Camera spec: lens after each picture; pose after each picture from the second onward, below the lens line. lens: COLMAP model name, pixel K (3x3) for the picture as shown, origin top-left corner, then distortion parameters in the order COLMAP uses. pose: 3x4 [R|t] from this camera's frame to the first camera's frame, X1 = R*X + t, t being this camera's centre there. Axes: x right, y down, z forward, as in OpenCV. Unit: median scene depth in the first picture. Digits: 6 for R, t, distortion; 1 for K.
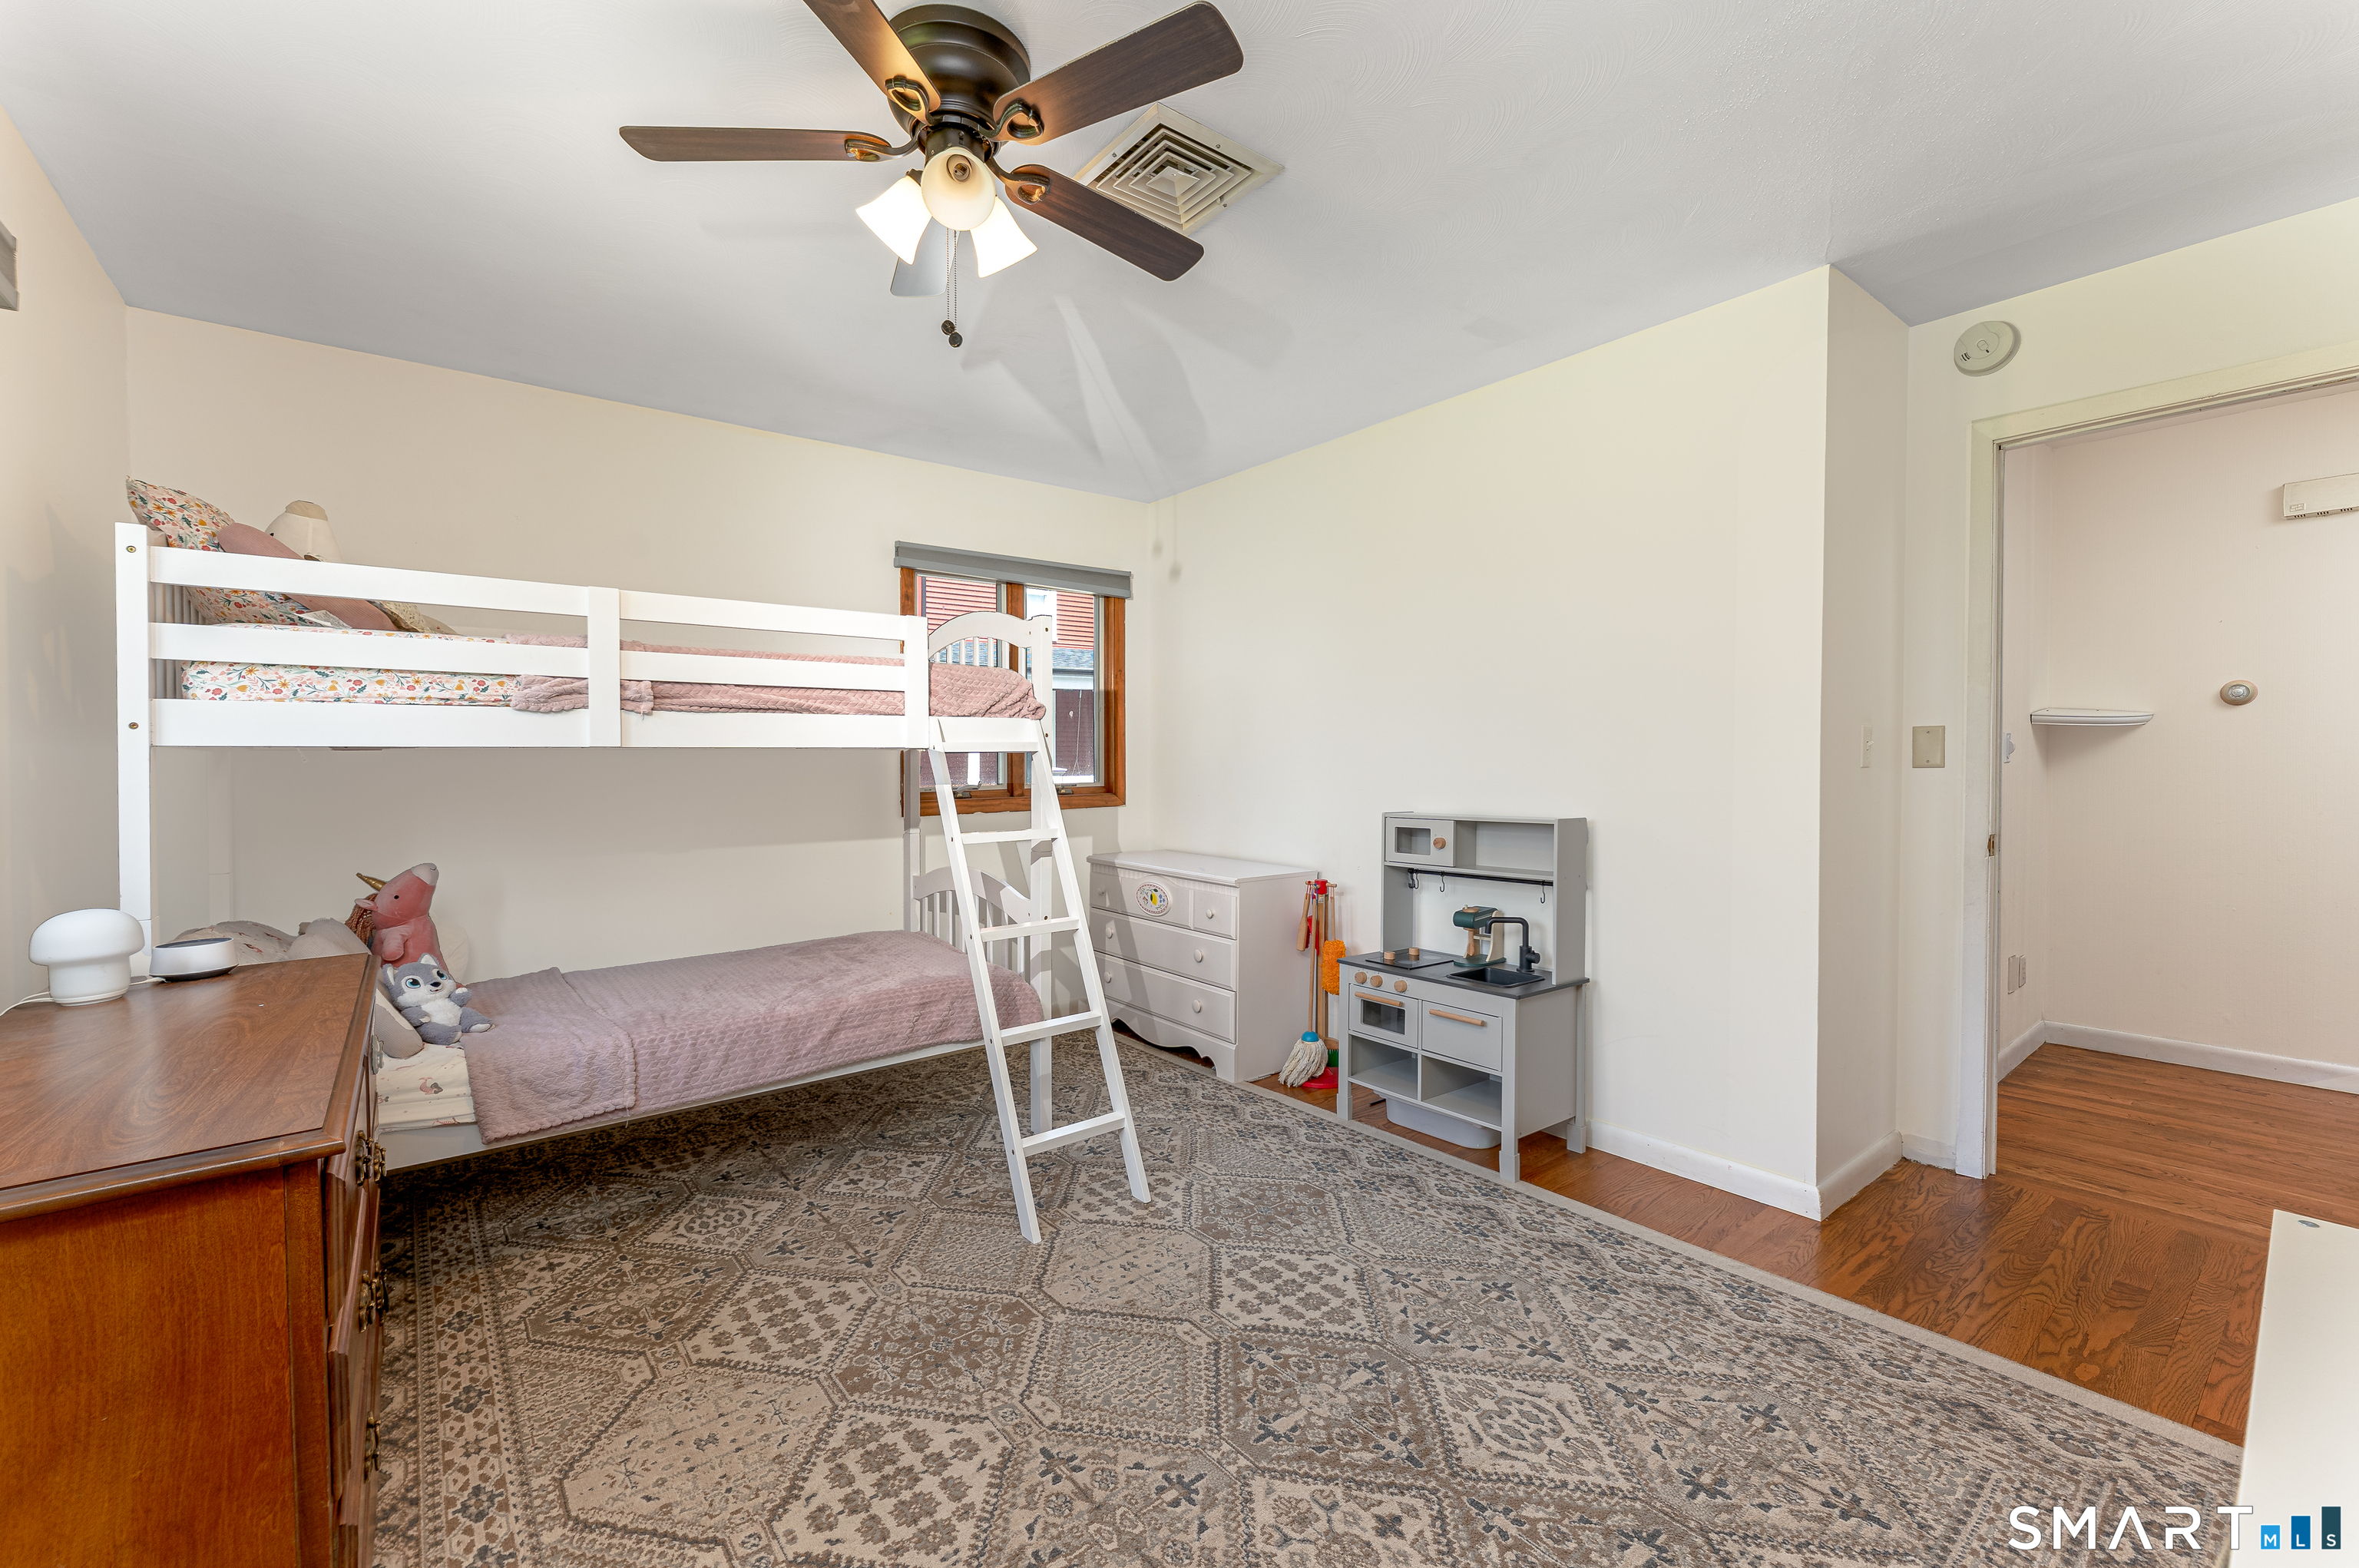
lens RADIAL K [[960.5, 0, 1181.5], [0, 960.5, 777.8], [0, 0, 1]] dist [0.001169, -0.000373]
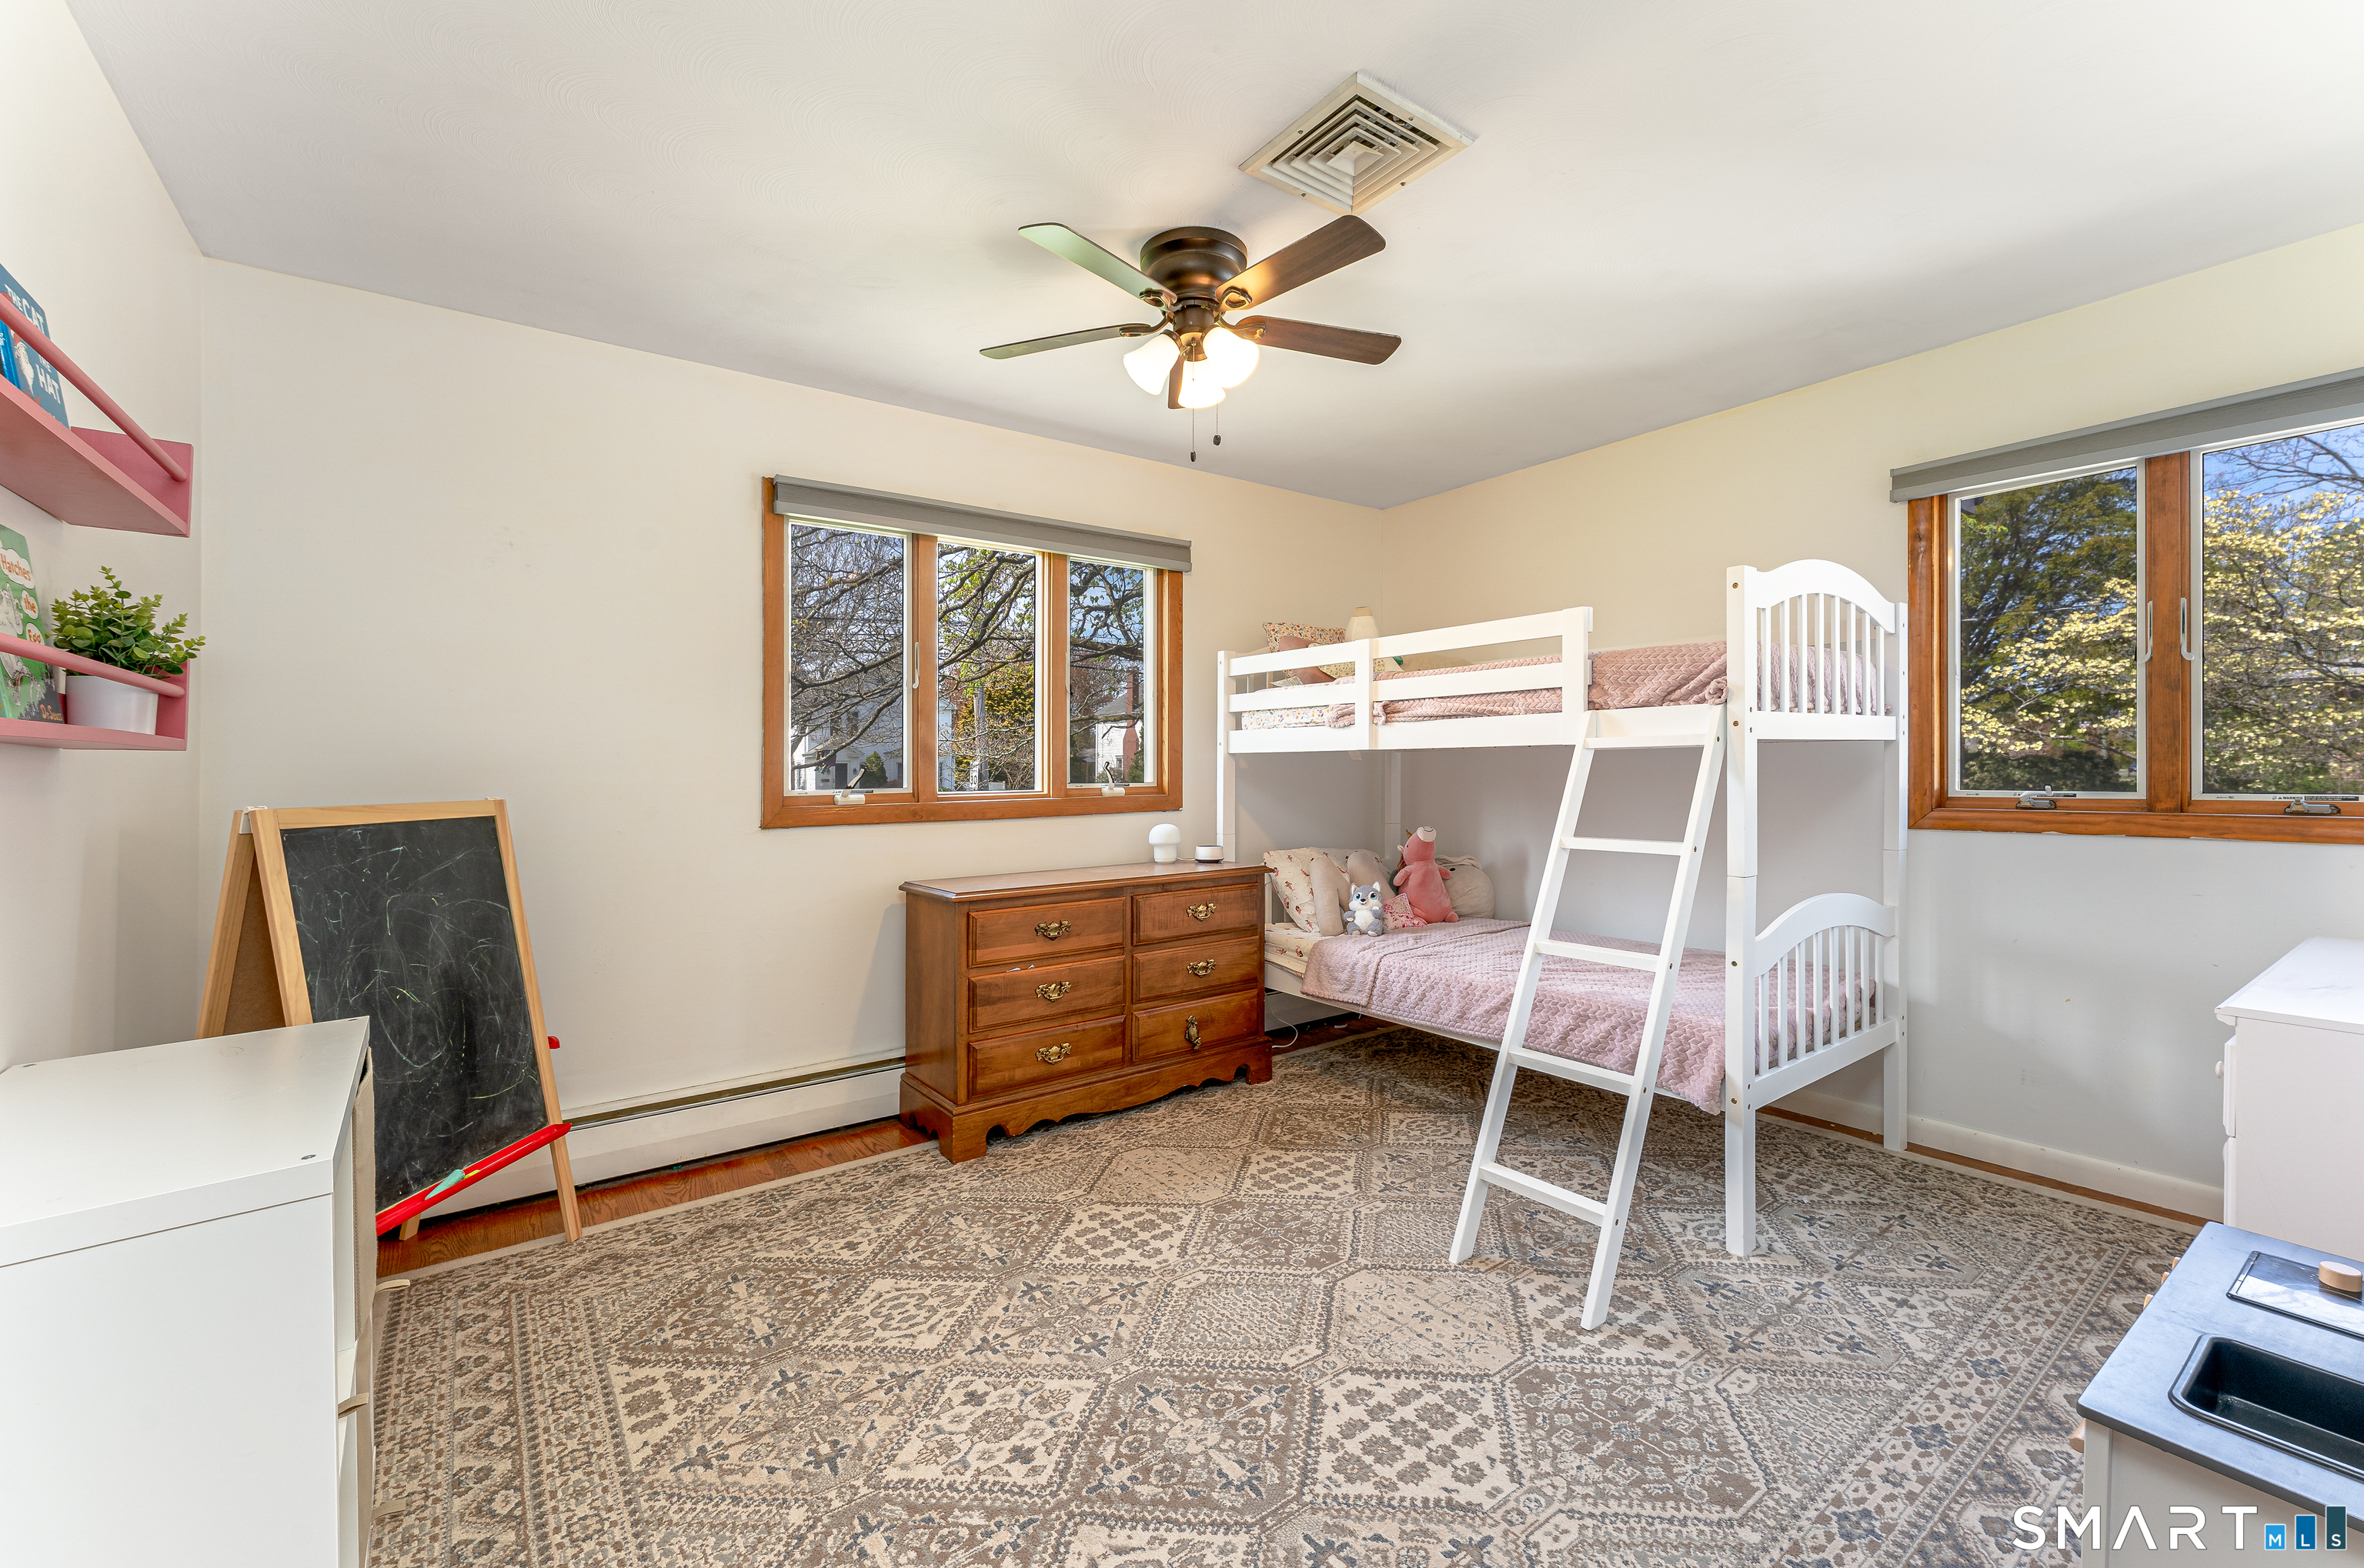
lens RADIAL K [[979.2, 0, 1184.3], [0, 979.2, 750.1], [0, 0, 1]] dist [0.001358, 0.000146]
pose [[-0.042584, -0.006274, -0.999073, 0.977169], [-0.007825, 0.999952, -0.005946, -0.023382], [0.999062, 0.007565, -0.042631, 0.892695]]
